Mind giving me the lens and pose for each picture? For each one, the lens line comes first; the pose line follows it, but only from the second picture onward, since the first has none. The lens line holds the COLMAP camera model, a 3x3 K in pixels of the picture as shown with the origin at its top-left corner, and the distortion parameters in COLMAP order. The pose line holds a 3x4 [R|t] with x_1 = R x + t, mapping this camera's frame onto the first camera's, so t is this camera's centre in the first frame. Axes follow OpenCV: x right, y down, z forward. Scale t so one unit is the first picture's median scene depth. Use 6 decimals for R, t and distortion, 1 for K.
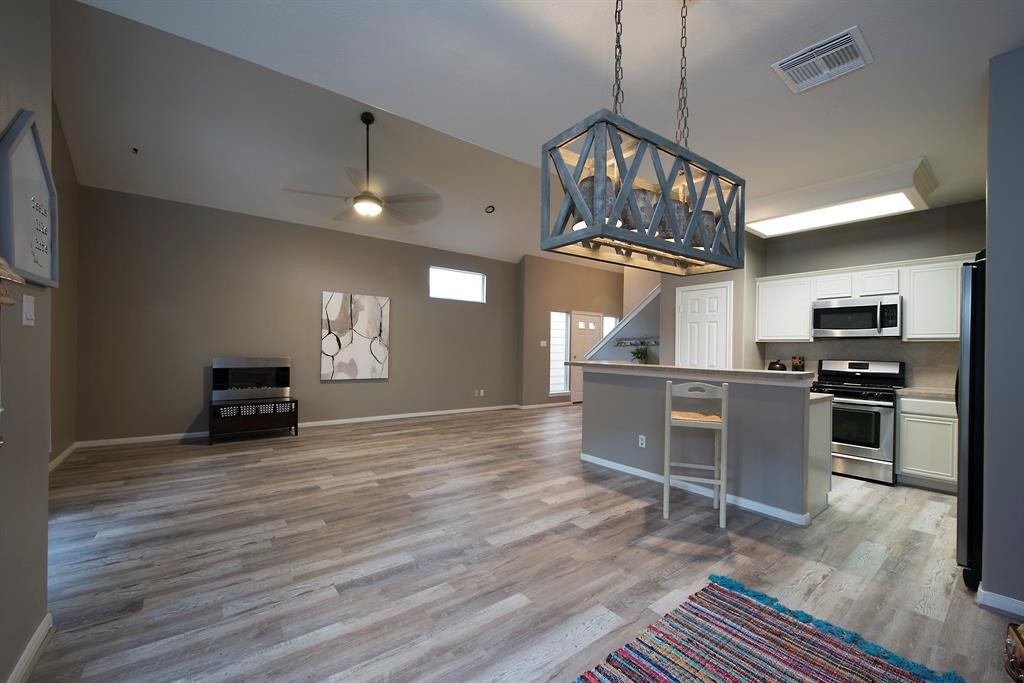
lens RADIAL K [[409.0, 0, 513.2], [0, 409.0, 348.7], [0, 0, 1]] dist [-0.013942, -0.002733]
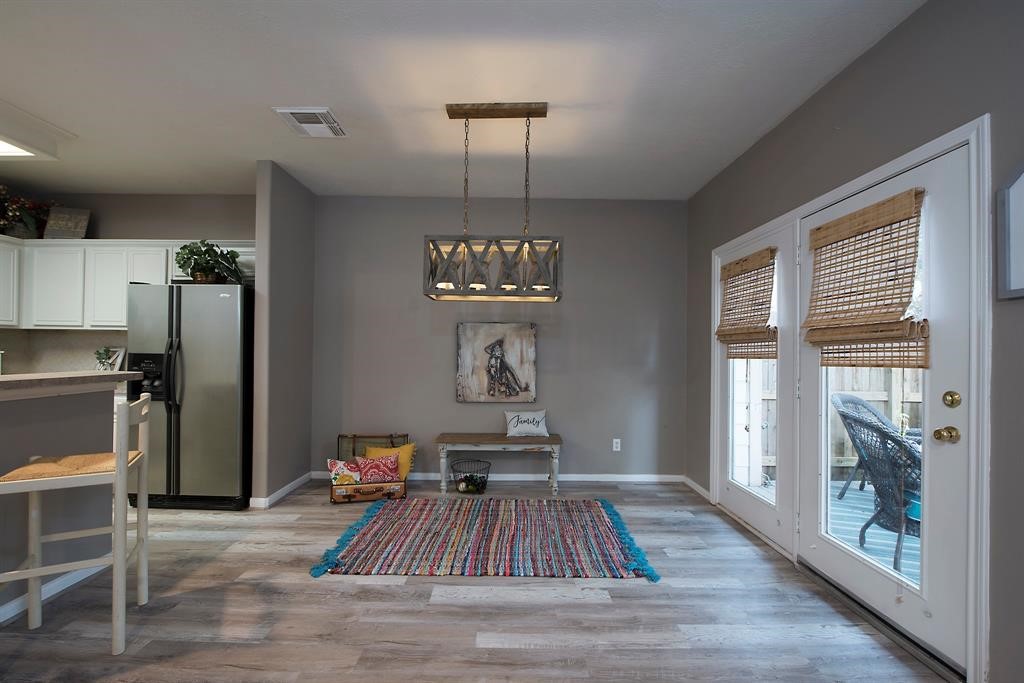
lens RADIAL K [[409.0, 0, 517.6], [0, 409.0, 349.9], [0, 0, 1]] dist [-0.013942, -0.002733]
pose [[-0.800373, -0.023764, 0.599031, -0.202560], [-0.027973, 0.999606, 0.002279, -0.003341], [-0.598849, -0.014933, -0.800723, 0.617546]]
